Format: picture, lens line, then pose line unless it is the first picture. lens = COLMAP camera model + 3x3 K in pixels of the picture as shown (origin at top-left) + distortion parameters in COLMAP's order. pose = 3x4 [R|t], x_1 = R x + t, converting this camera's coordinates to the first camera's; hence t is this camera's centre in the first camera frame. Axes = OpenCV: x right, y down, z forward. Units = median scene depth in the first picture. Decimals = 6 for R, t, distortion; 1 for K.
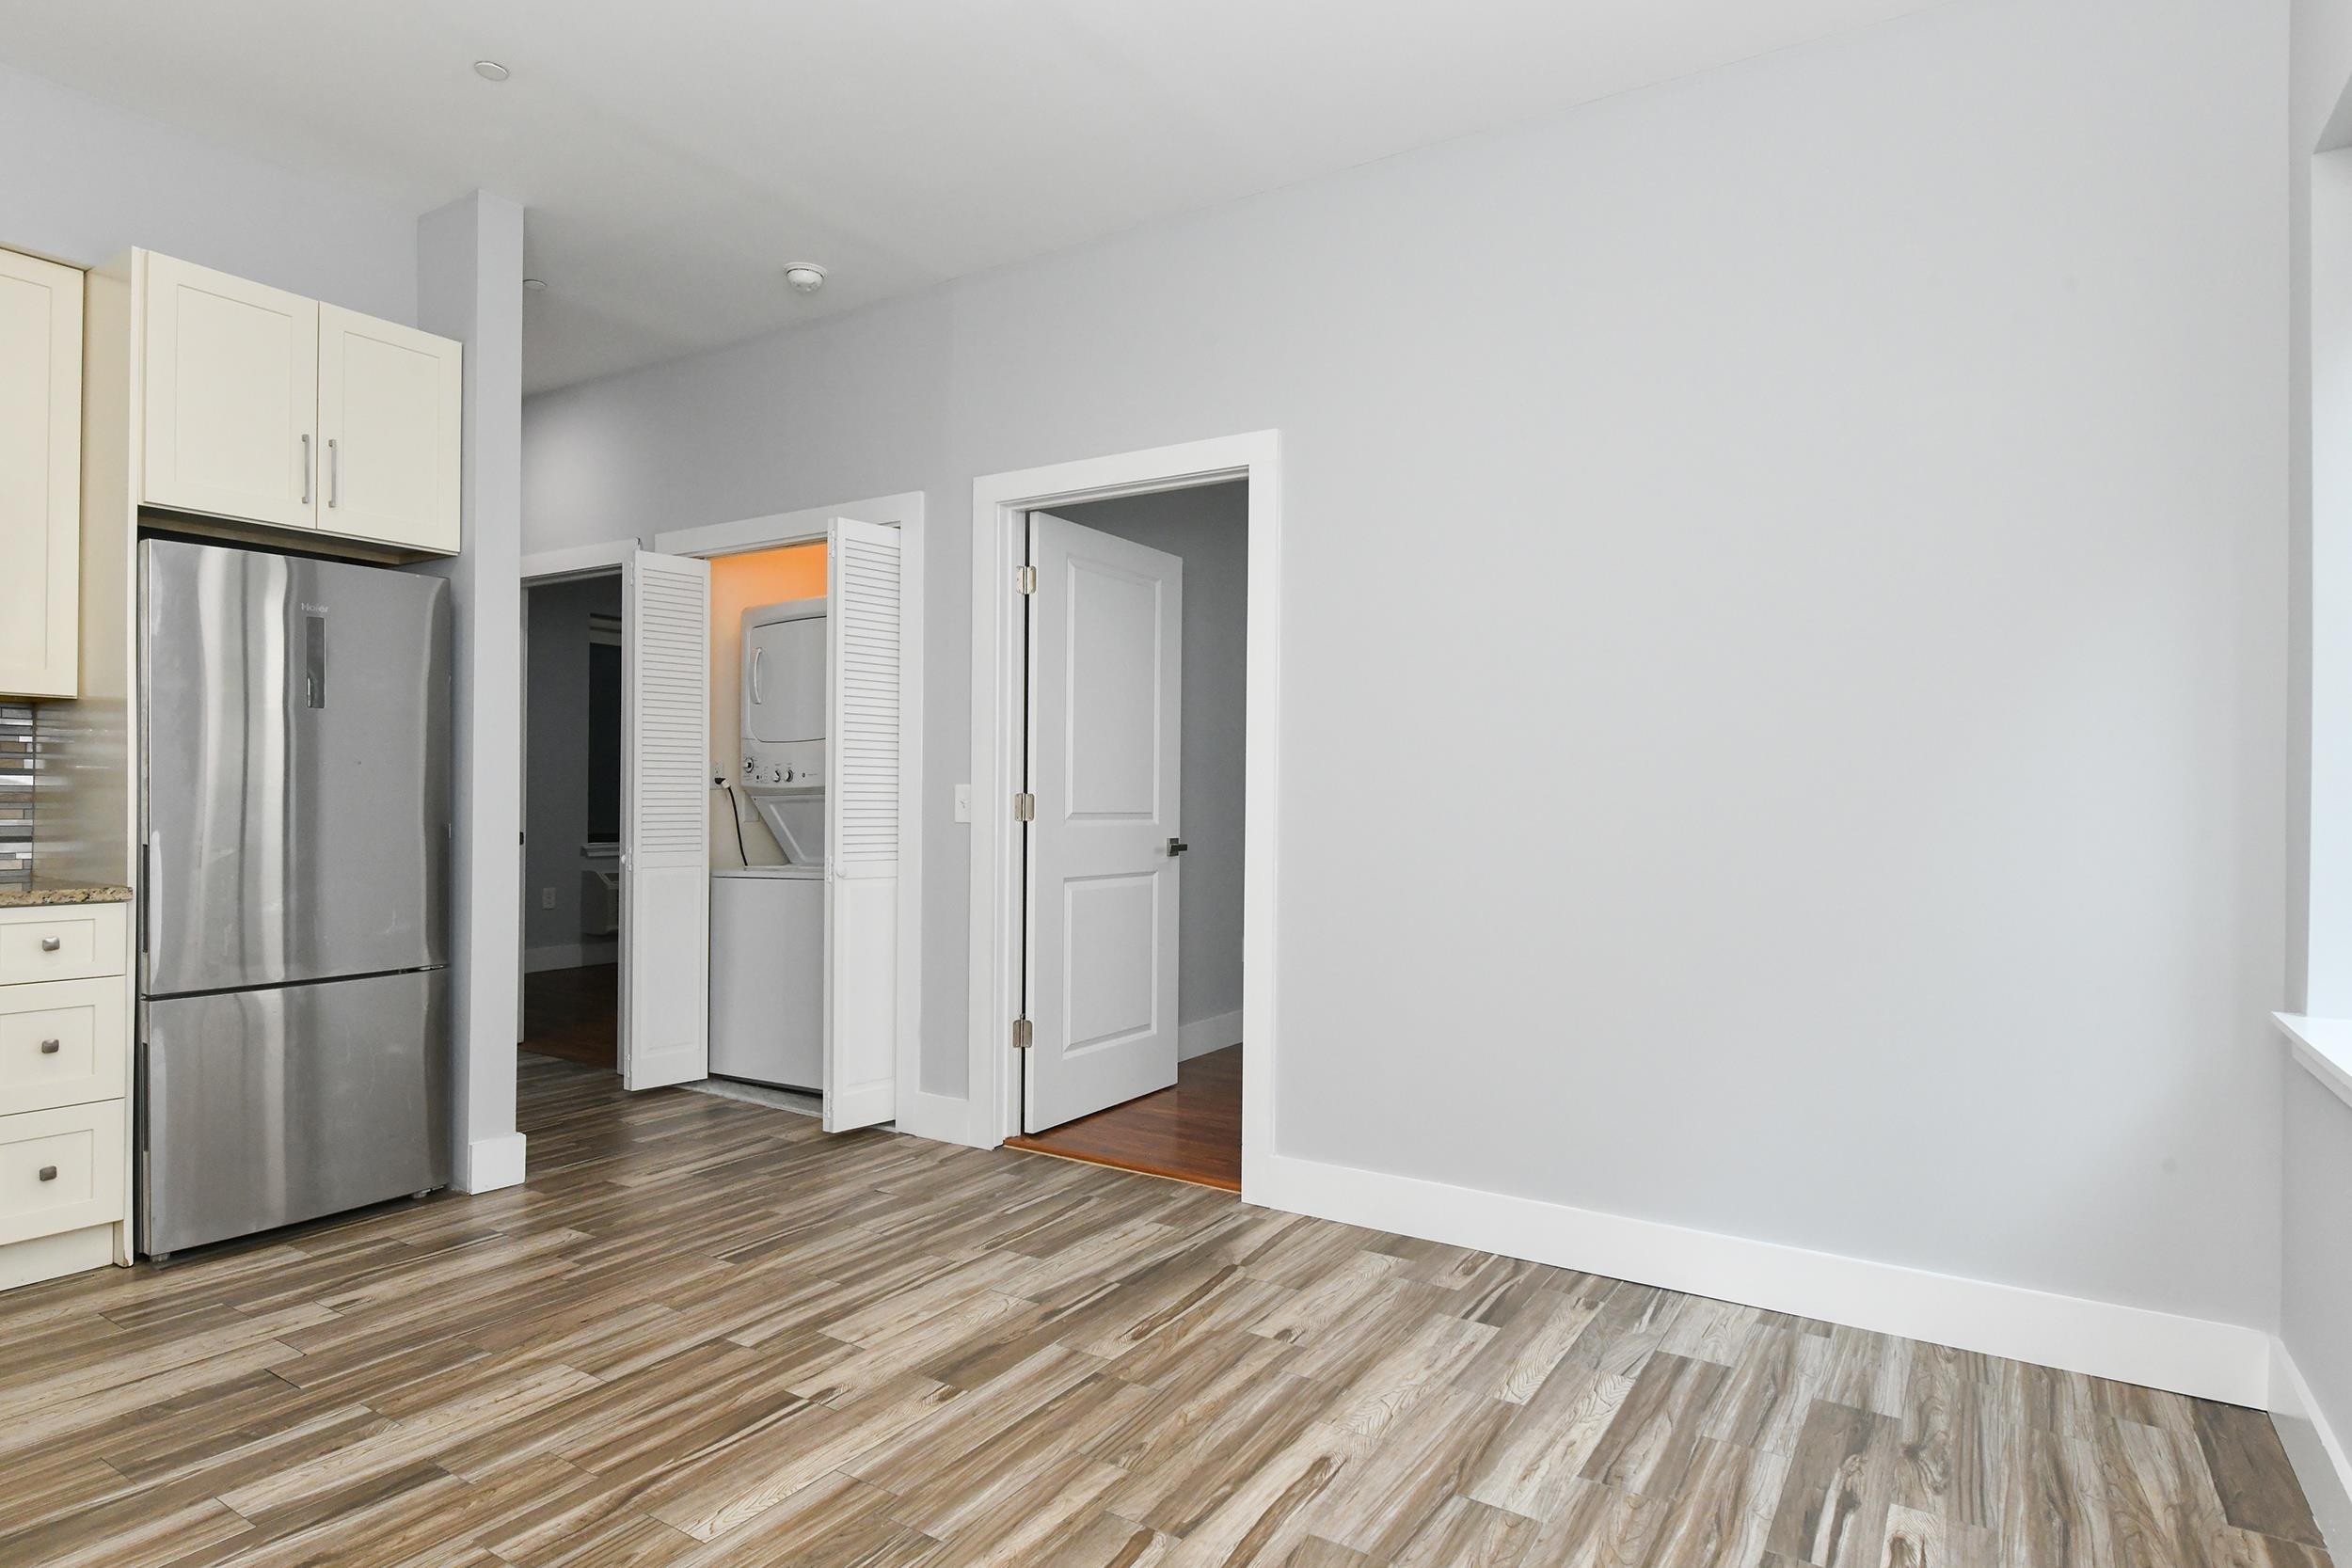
lens RADIAL K [[1304.8, 0, 1160.6], [0, 1304.8, 818.2], [0, 0, 1]] dist [-0.002193, -0.001184]
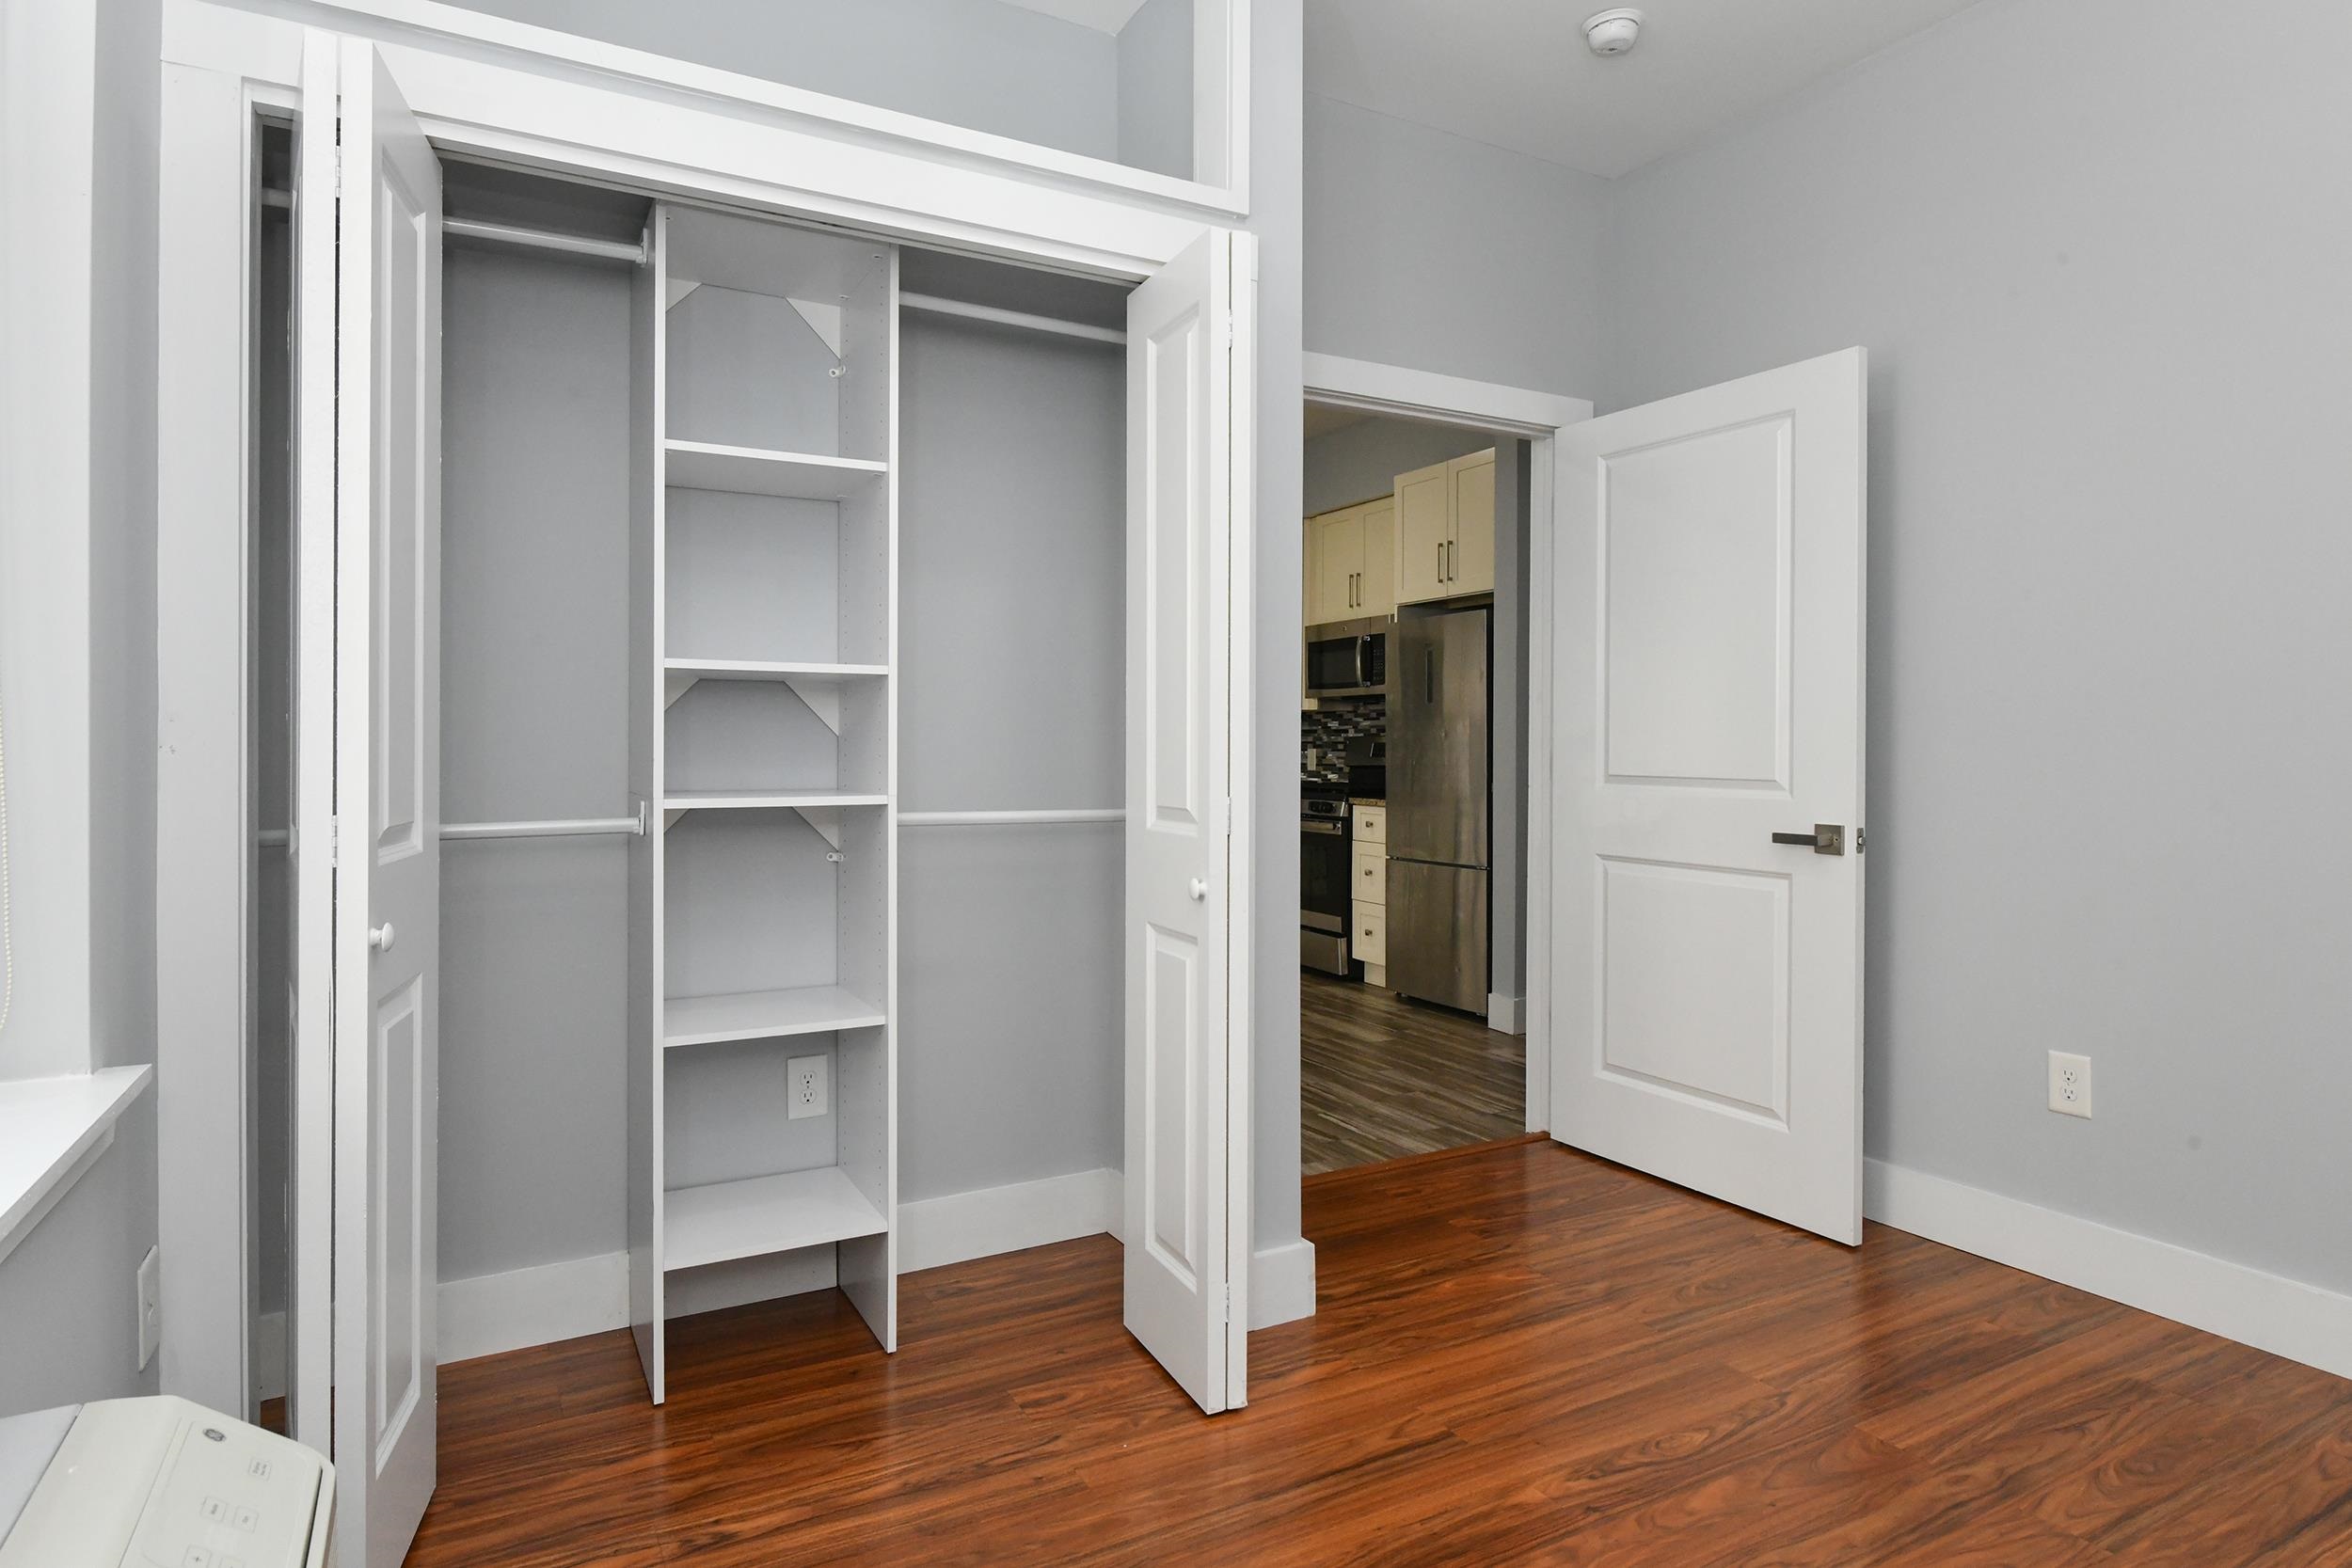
lens RADIAL K [[1288.9, 0, 1182.1], [0, 1288.9, 746.1], [0, 0, 1]] dist [-0.001271, -0.003729]
pose [[-0.472326, -0.008406, -0.881384, 0.979632], [-0.020384, 0.999791, 0.001388, -0.023694], [0.881188, 0.018622, -0.472399, 1.473277]]
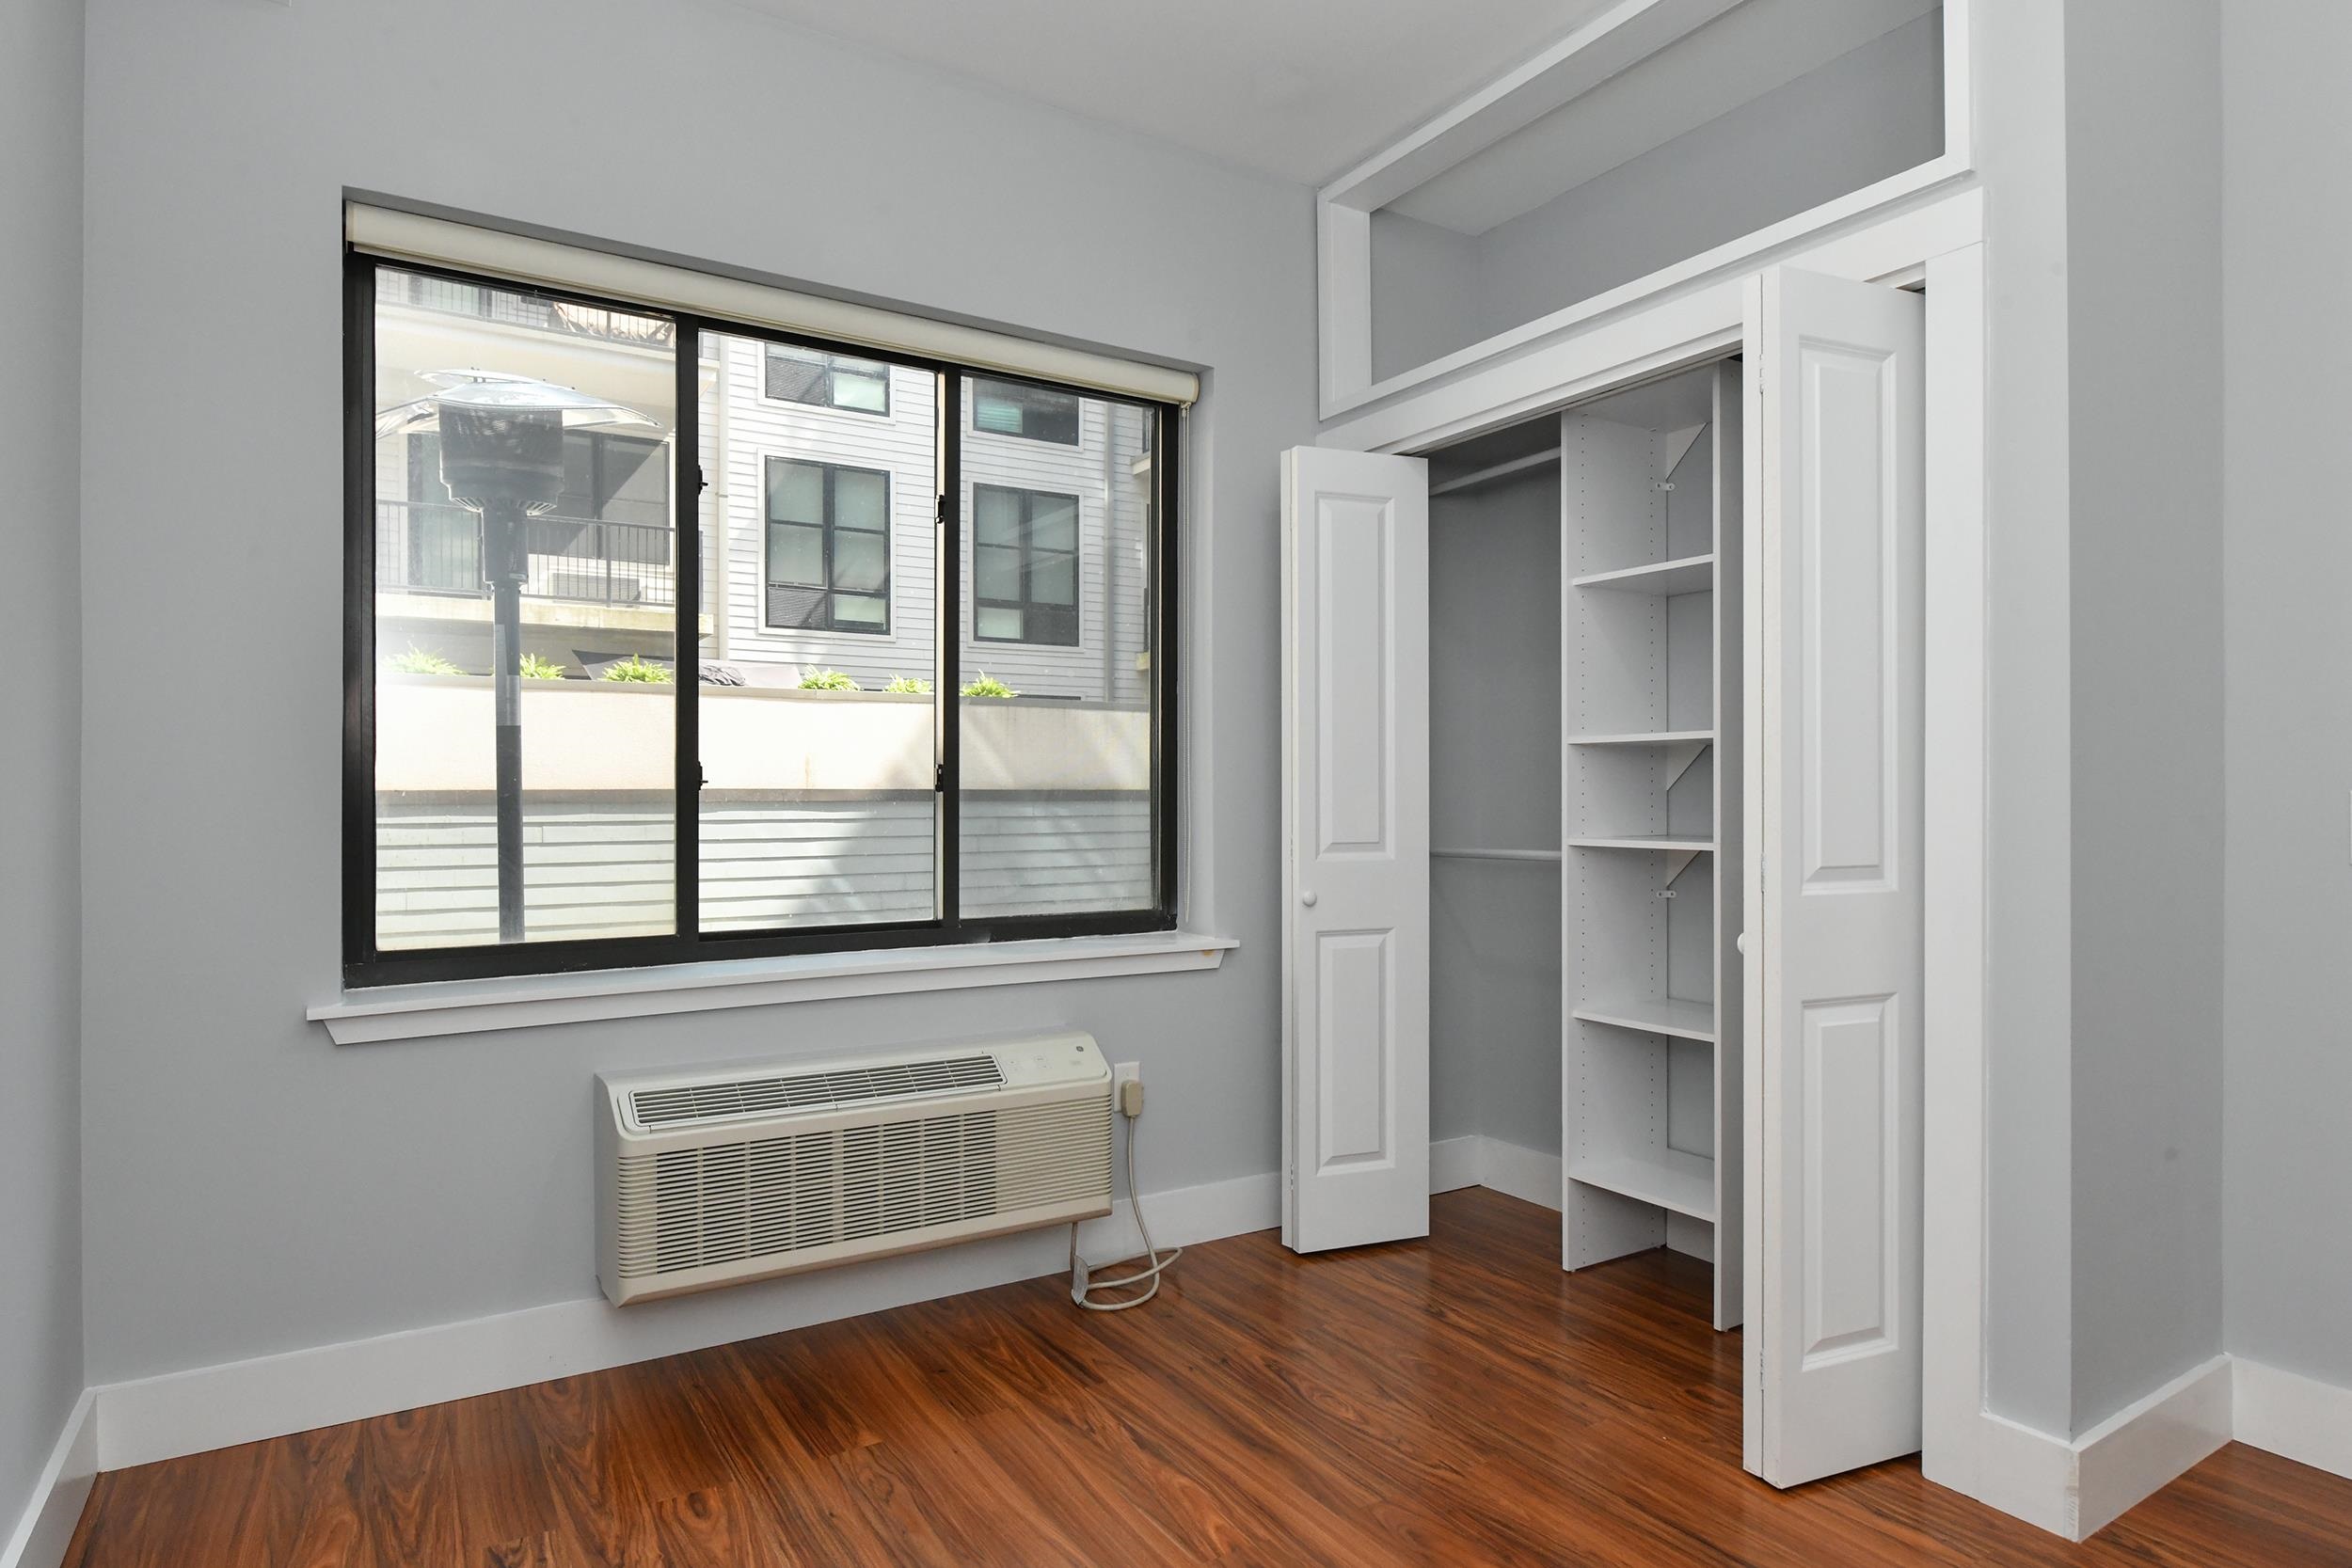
lens RADIAL K [[1314.5, 0, 1165.8], [0, 1314.5, 790.8], [0, 0, 1]] dist [-0.001584, -0.003459]
pose [[-0.906754, -0.005773, 0.421621, 0.403036], [0.000445, 0.999893, 0.014647, -0.037418], [-0.421661, 0.013469, -0.906654, 1.889821]]
